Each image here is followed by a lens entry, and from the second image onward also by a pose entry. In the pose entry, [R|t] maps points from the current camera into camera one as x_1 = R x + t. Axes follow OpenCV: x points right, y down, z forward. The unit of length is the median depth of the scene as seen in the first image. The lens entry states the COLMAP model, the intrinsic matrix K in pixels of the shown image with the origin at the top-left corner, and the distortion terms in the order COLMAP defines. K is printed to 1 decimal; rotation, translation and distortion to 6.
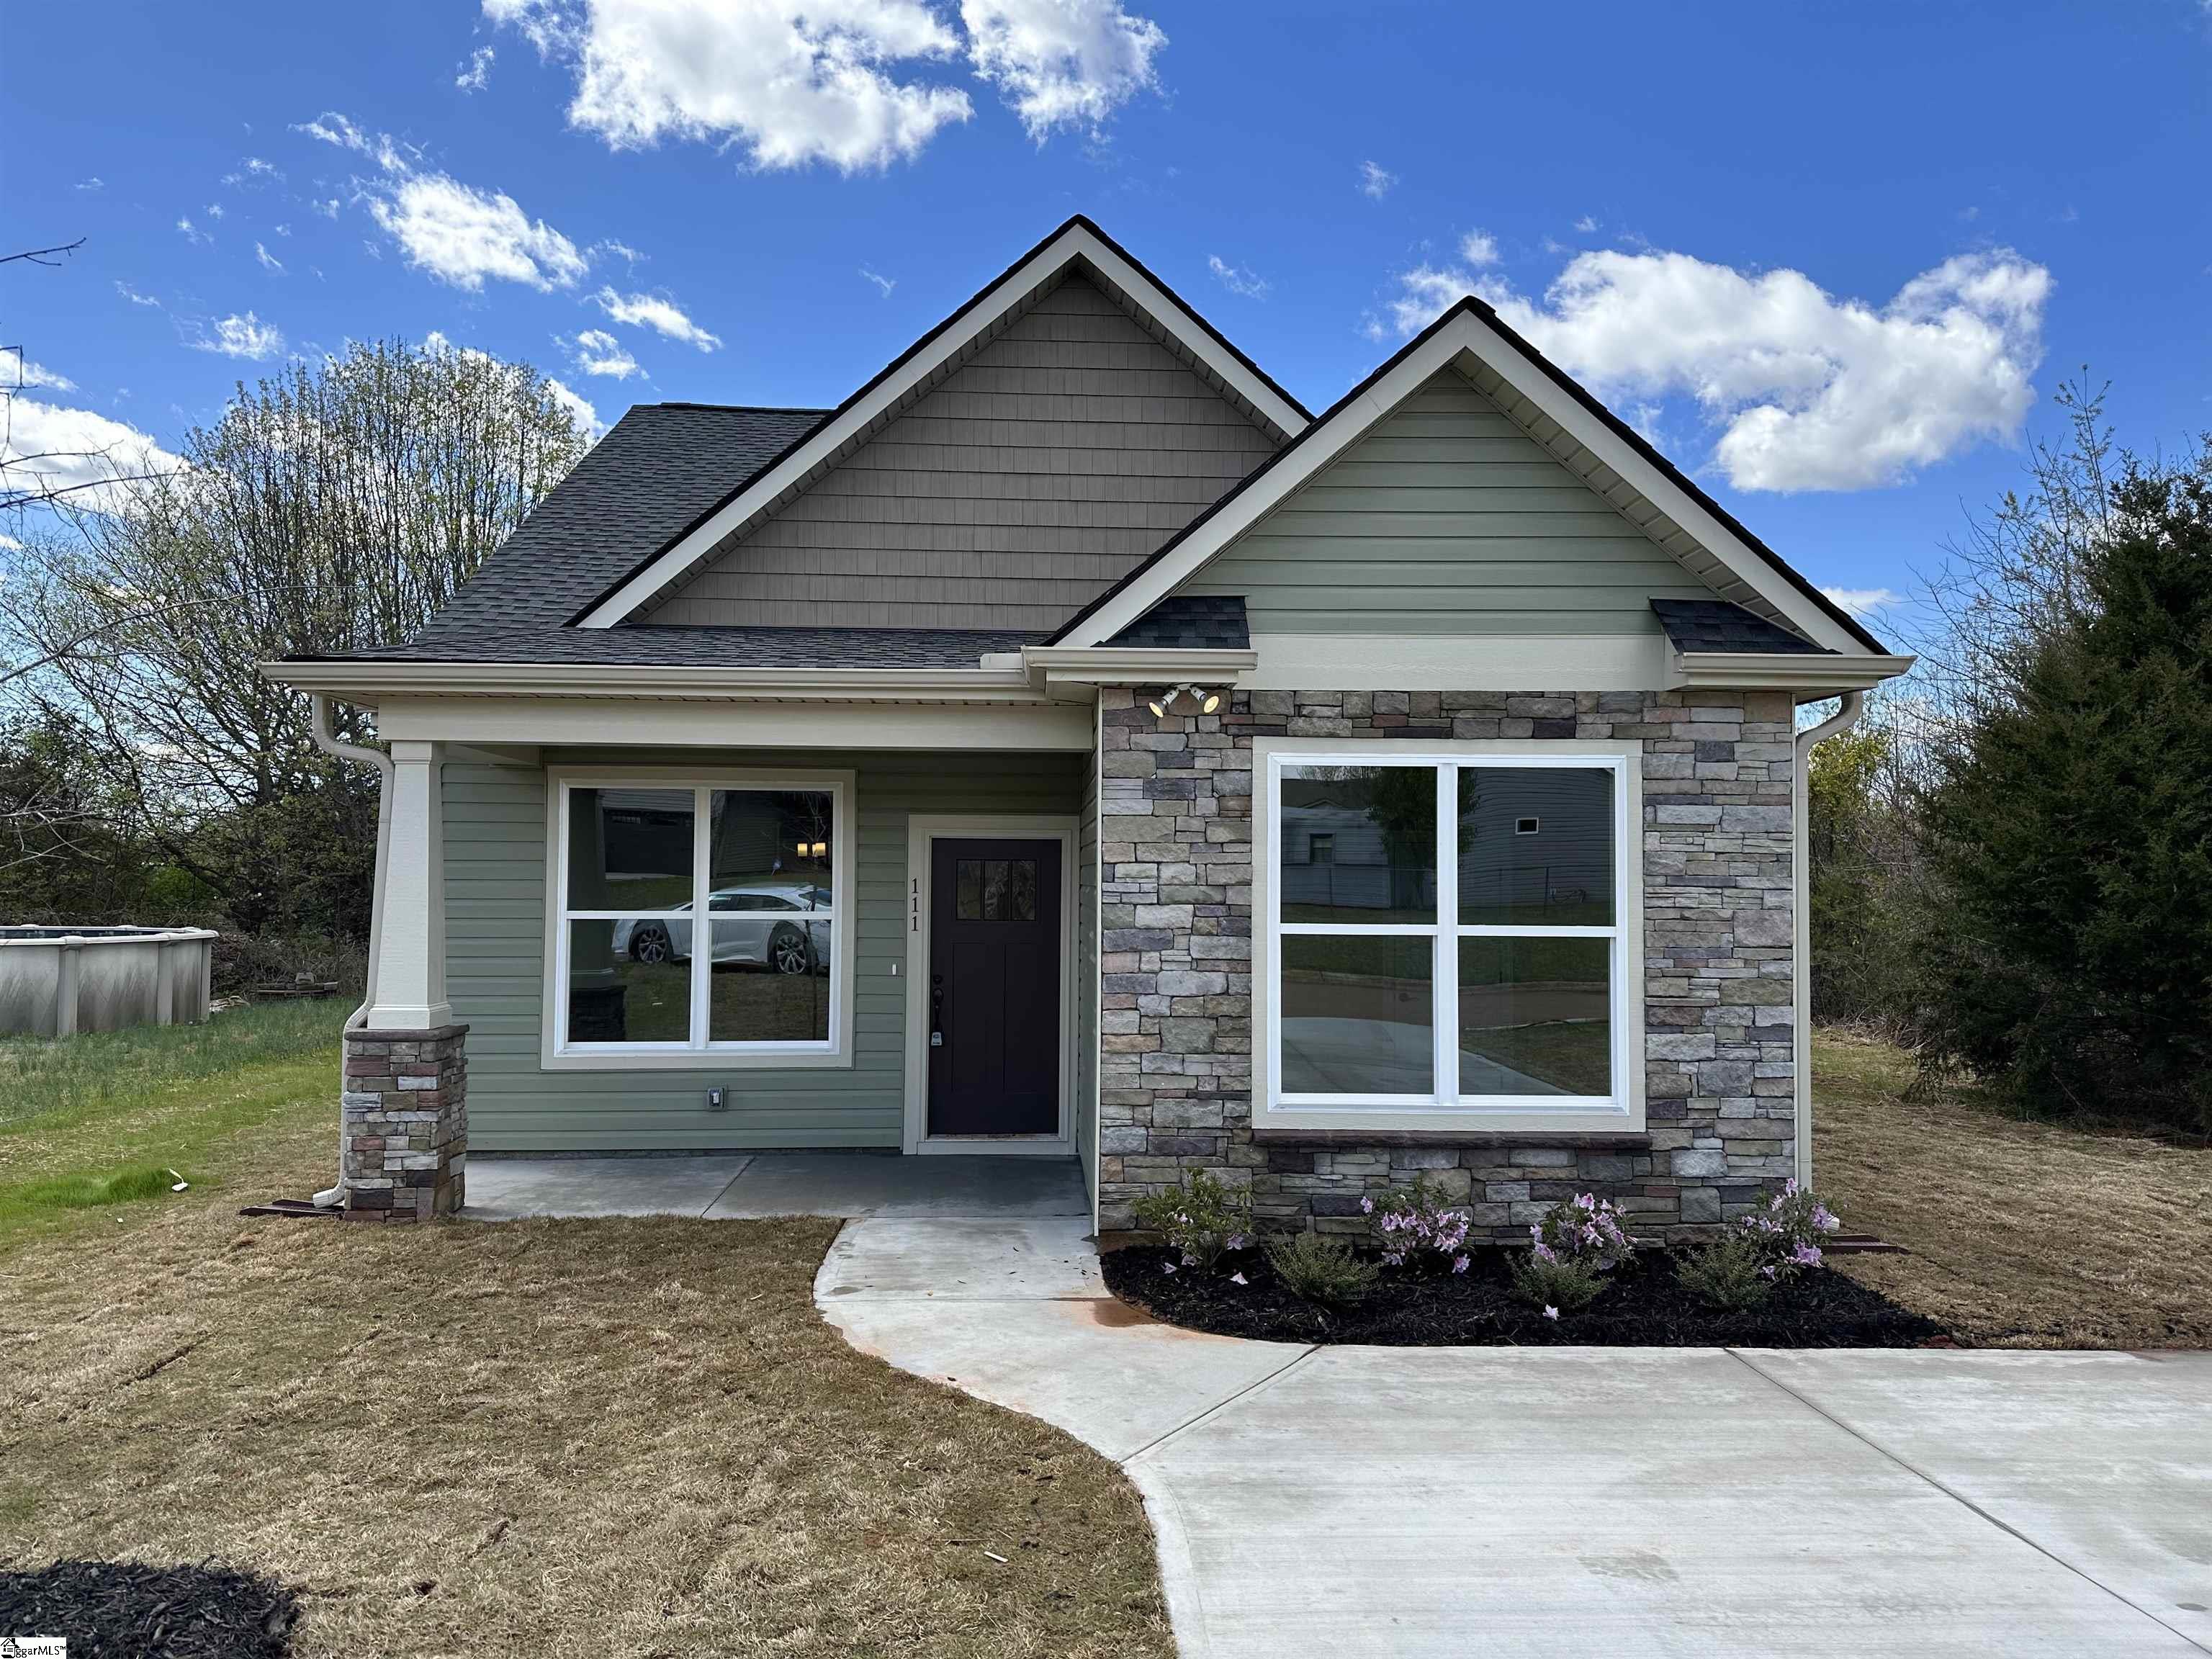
lens RADIAL K [[1567.3, 0, 1117.1], [0, 1567.3, 818.2], [0, 0, 1]] dist [0.045590, -0.018872]
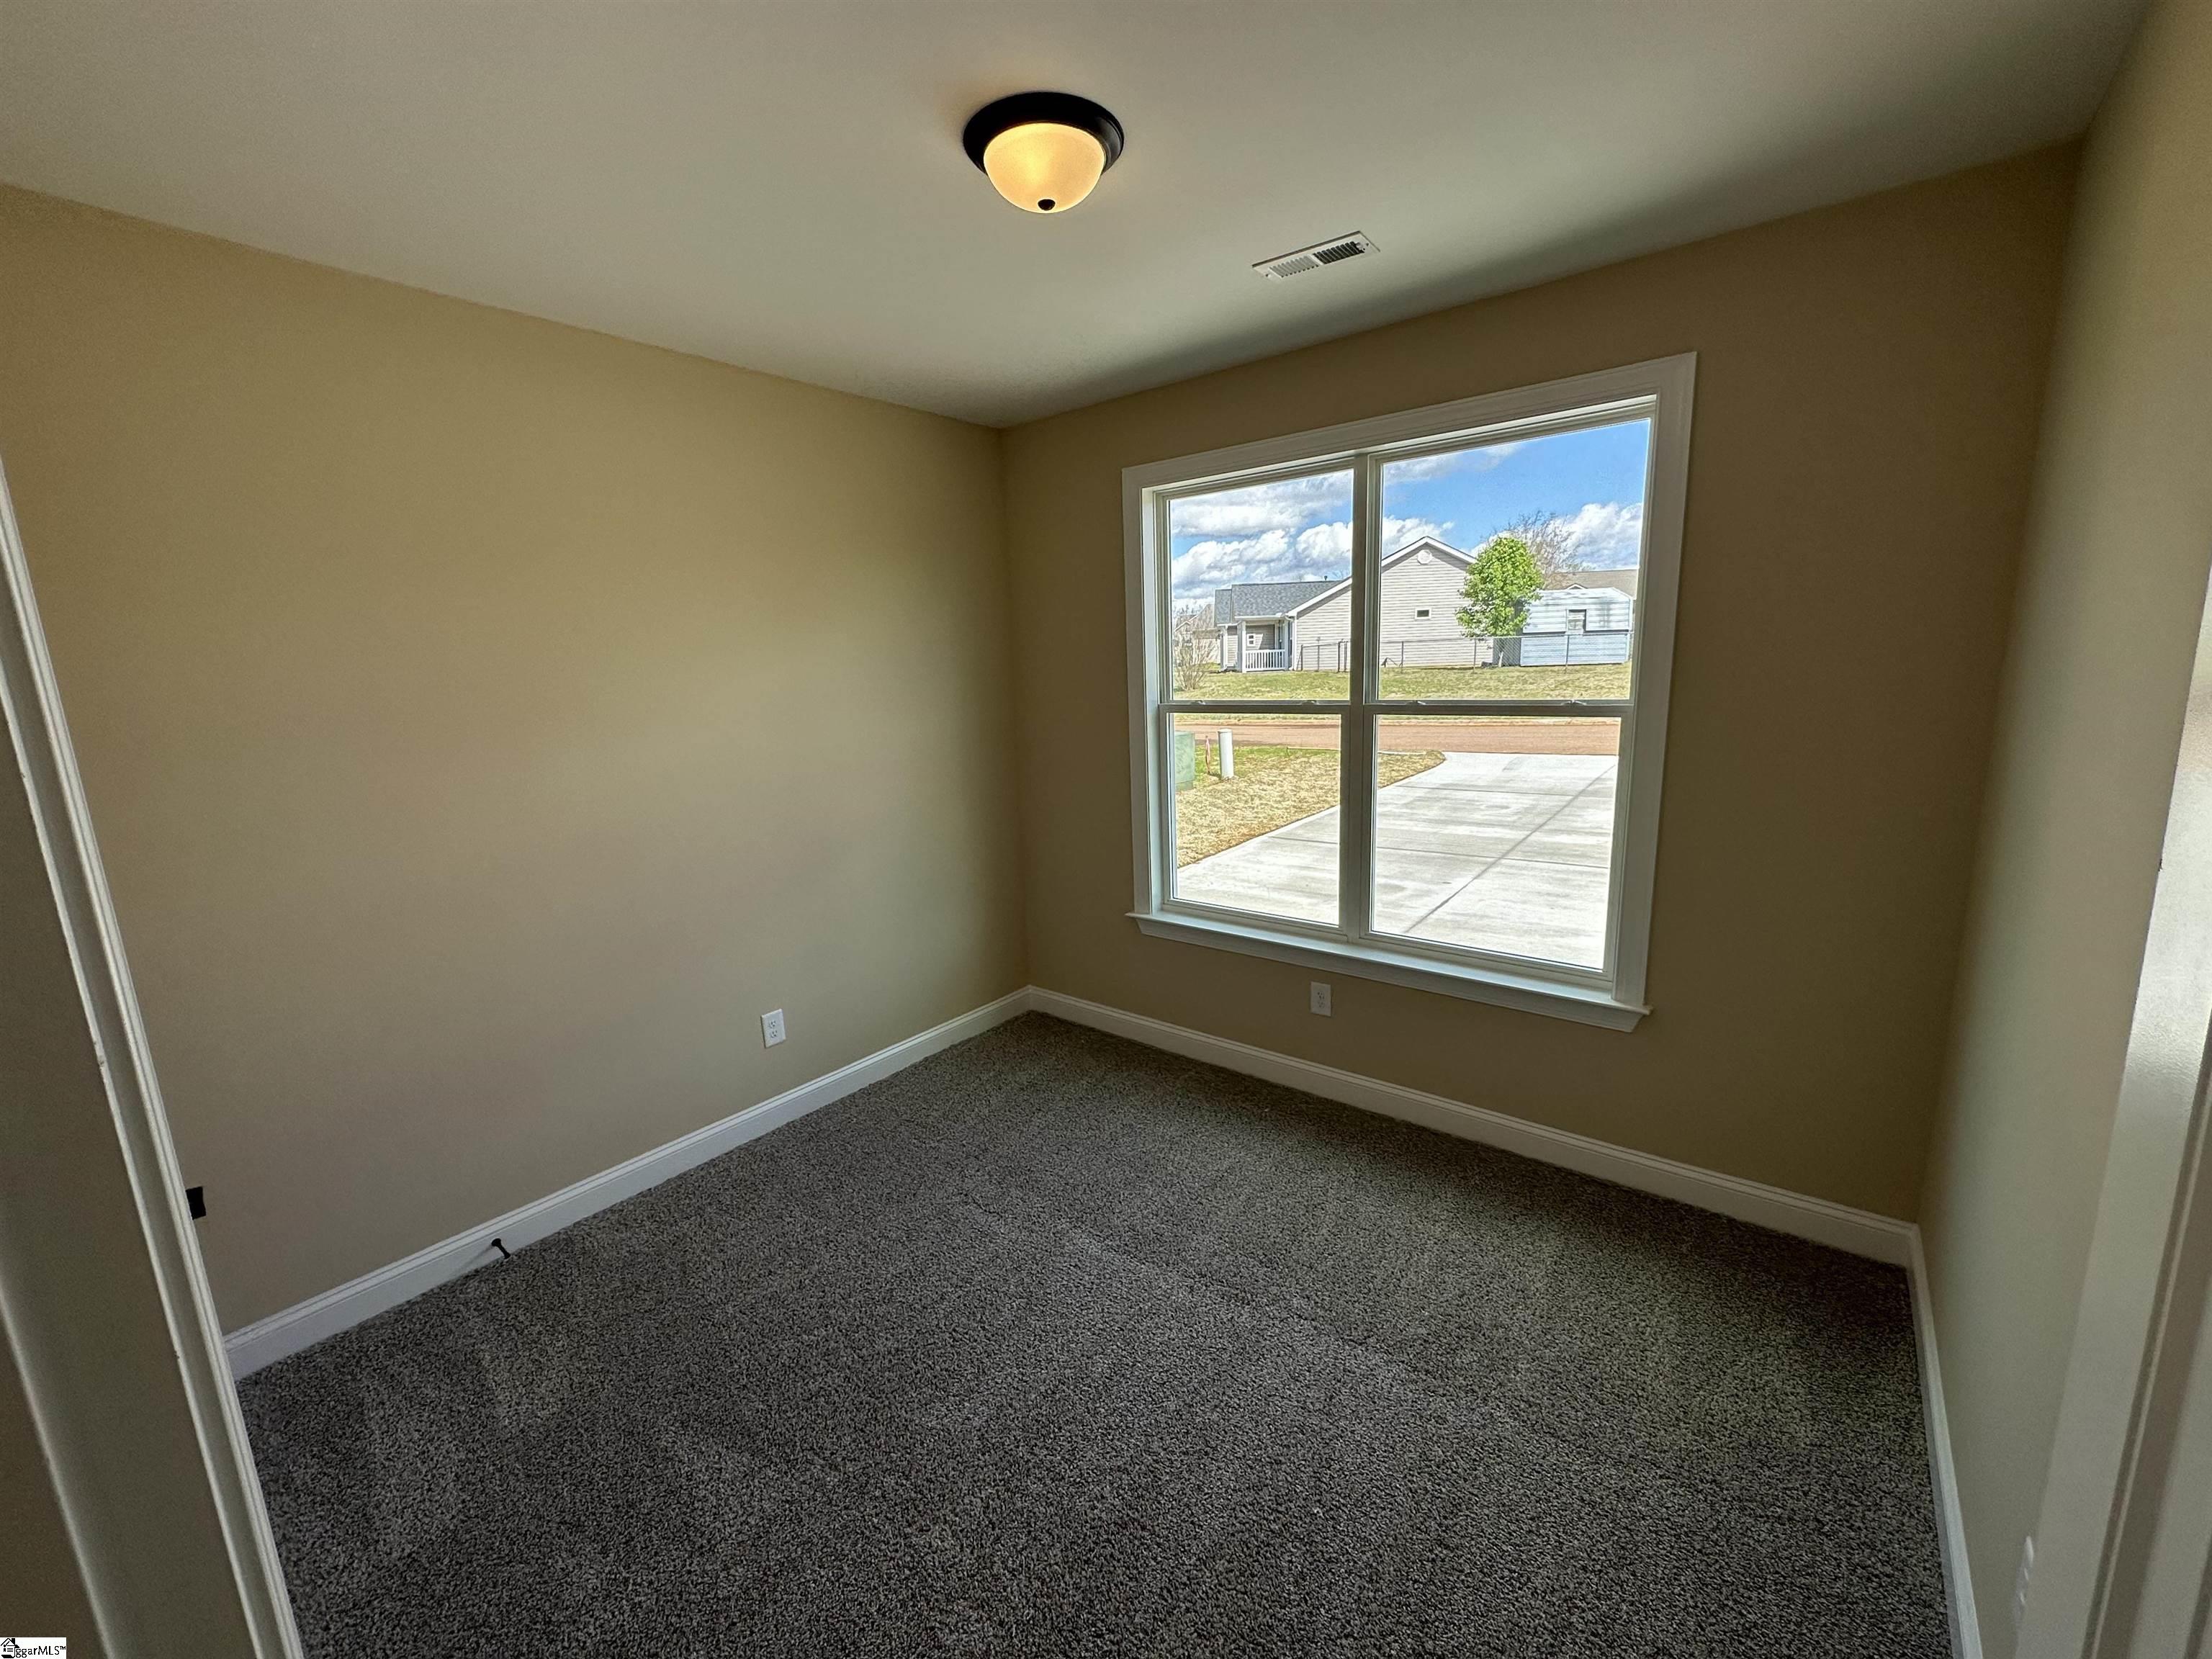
lens RADIAL K [[887.2, 0, 1097.3], [0, 887.2, 827.6], [0, 0, 1]] dist [-0.002716, -0.000372]
pose [[-0.749197, -0.102841, 0.654314, 0.030018], [-0.003990, 0.988555, 0.150806, 0.056632], [-0.662335, 0.110373, -0.741033, 1.140225]]
